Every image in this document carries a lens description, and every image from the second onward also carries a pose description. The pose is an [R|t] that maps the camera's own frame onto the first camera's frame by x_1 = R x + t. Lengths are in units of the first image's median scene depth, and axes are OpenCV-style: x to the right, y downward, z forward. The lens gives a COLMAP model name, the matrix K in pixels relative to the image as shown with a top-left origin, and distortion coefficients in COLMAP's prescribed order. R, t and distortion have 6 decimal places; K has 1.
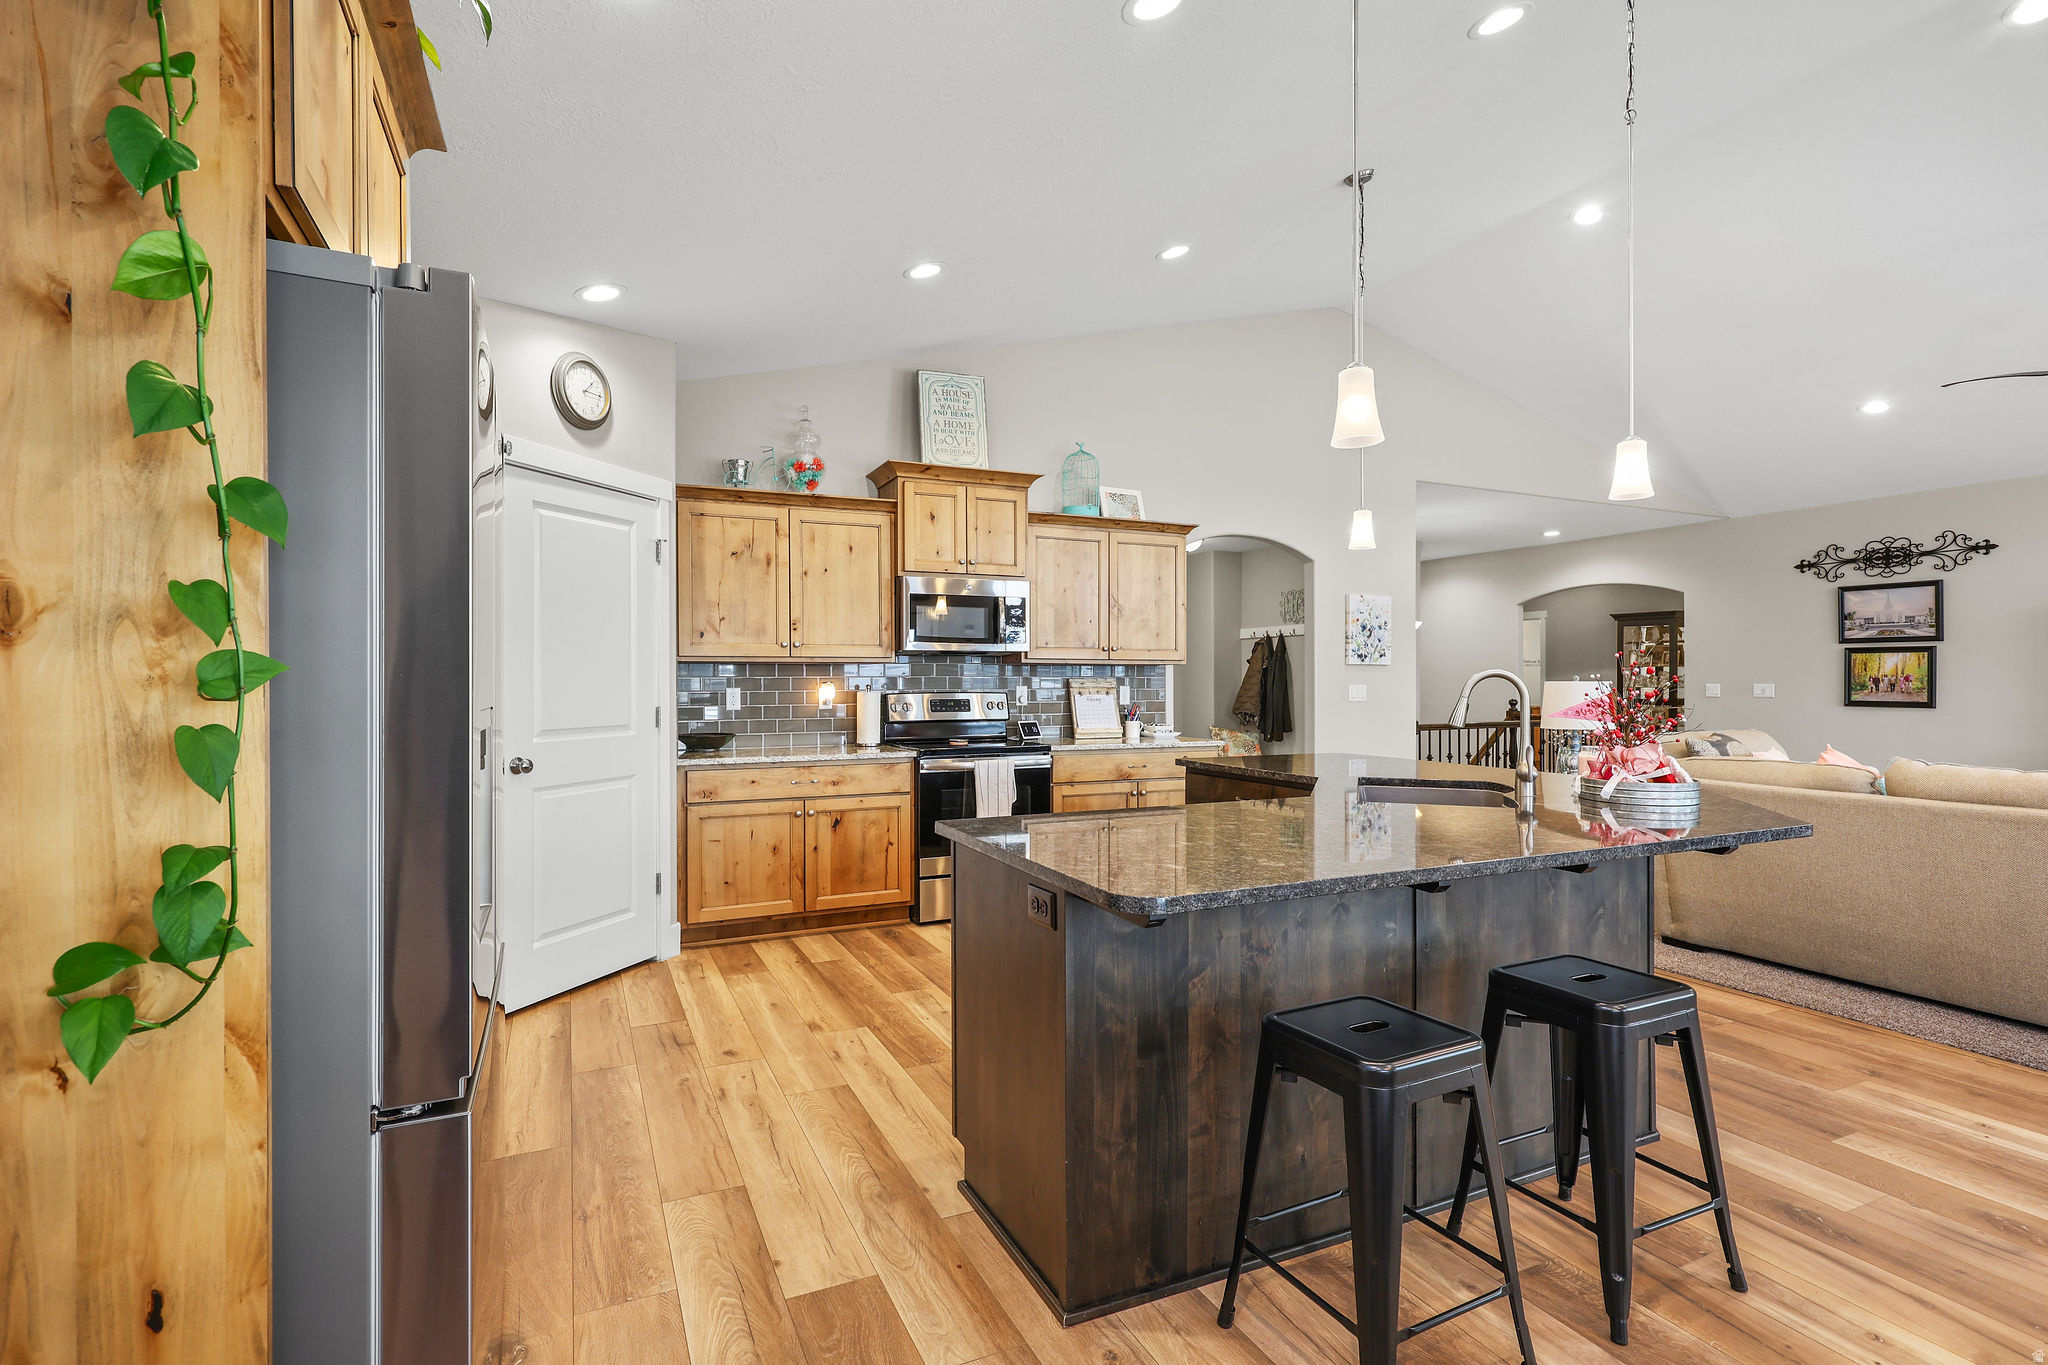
lens RADIAL K [[958.7, 0, 1013.5], [0, 958.7, 683.2], [0, 0, 1]] dist [0.000287, -0.000054]
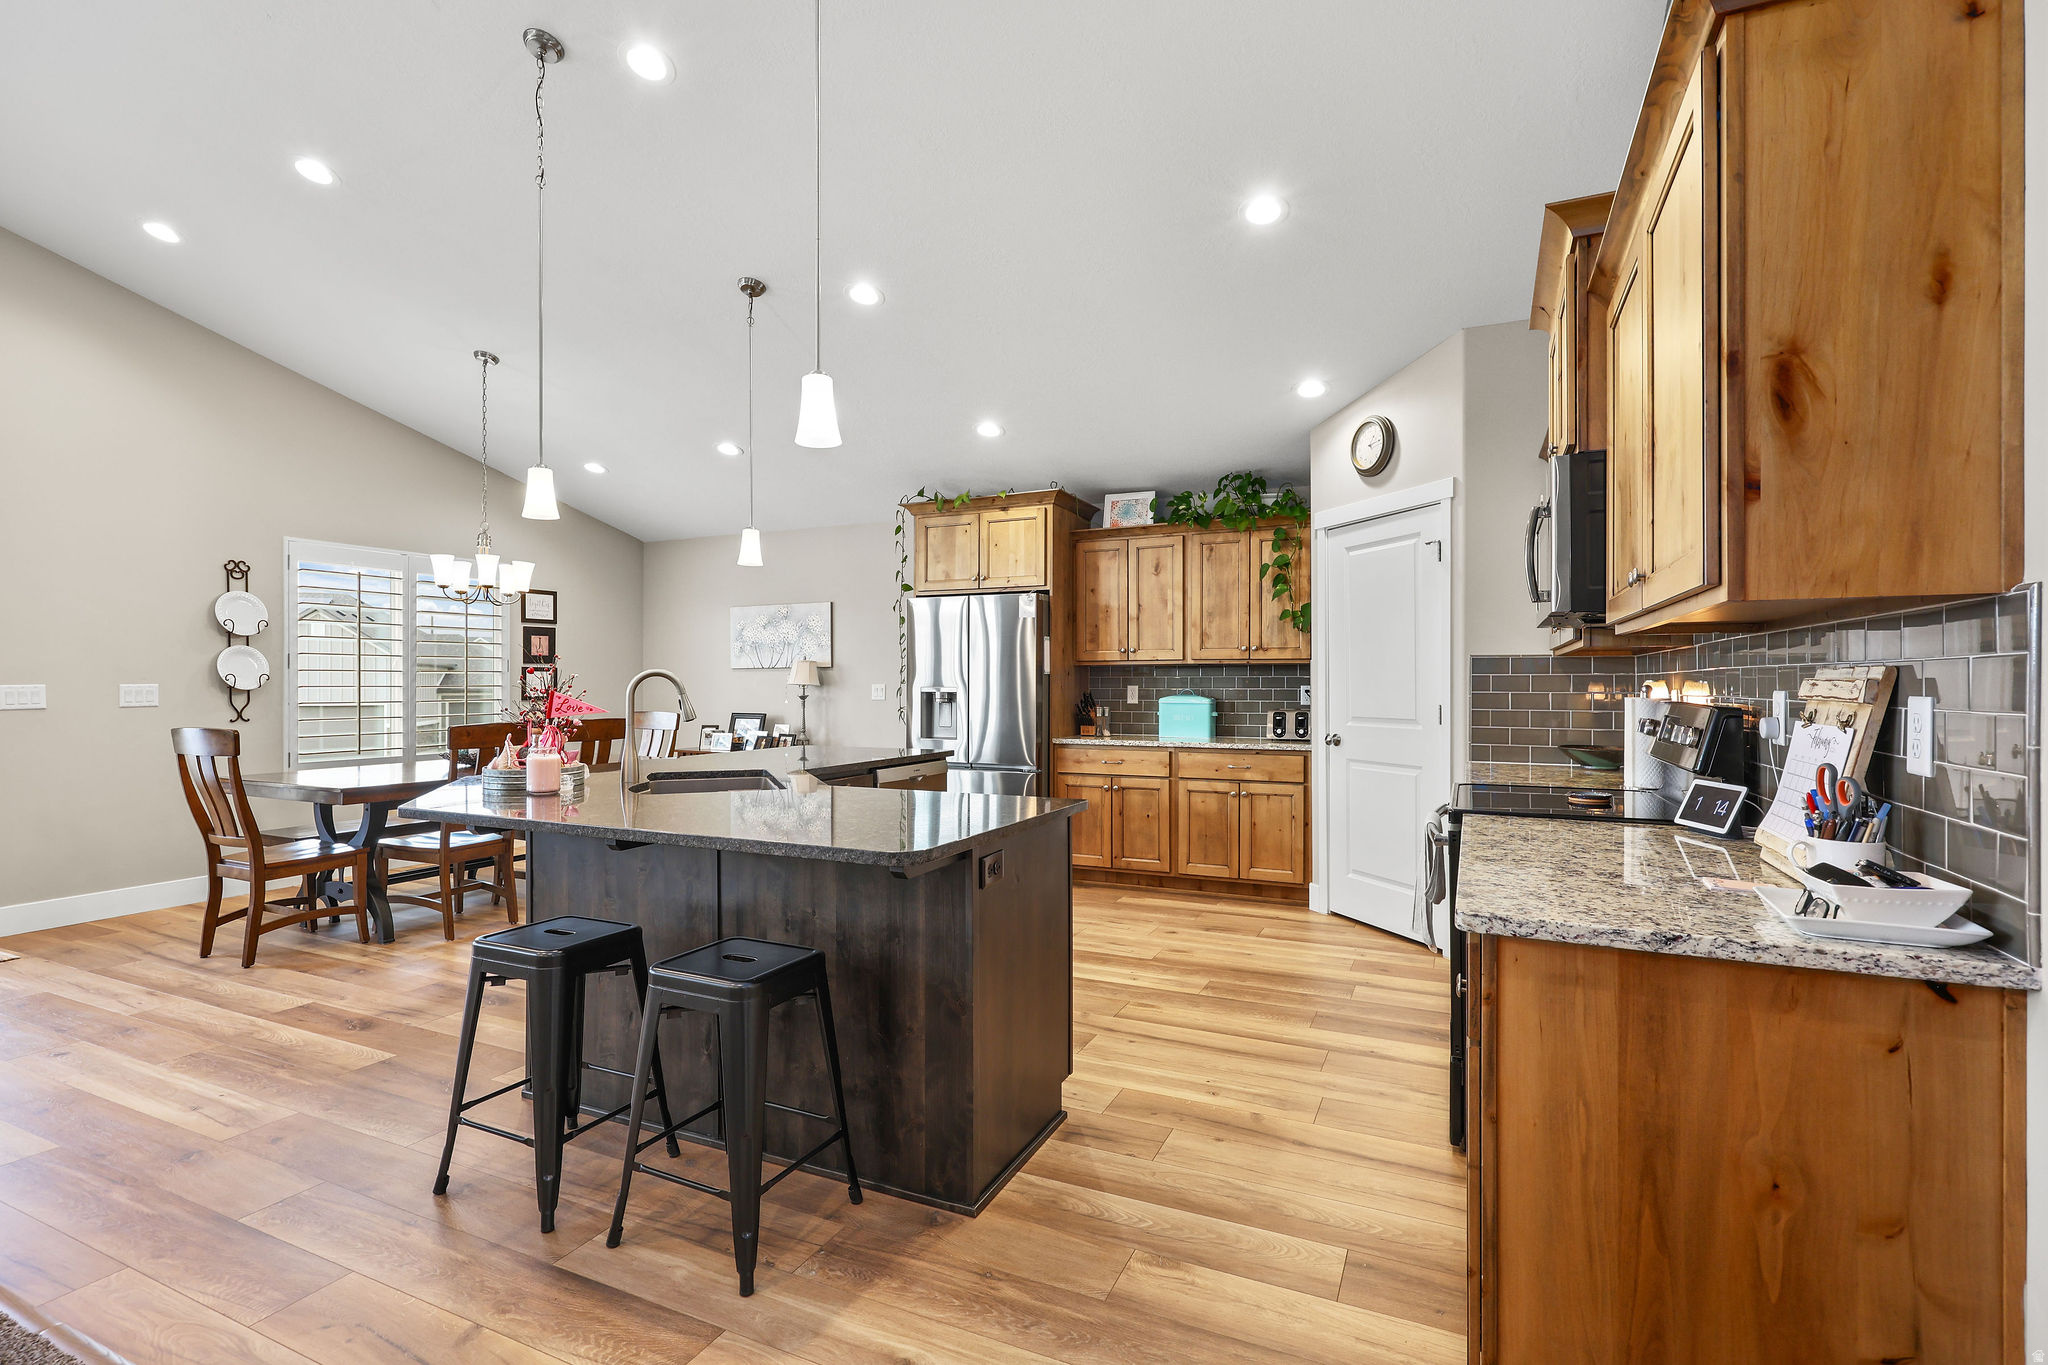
lens RADIAL K [[958.7, 0, 1013.5], [0, 958.7, 683.2], [0, 0, 1]] dist [0.000287, -0.000054]
pose [[-0.768882, 0.001781, -0.639389, 0.519809], [-0.000505, 0.999994, 0.003393, -0.001118], [0.639391, 0.002932, -0.768876, 1.233840]]
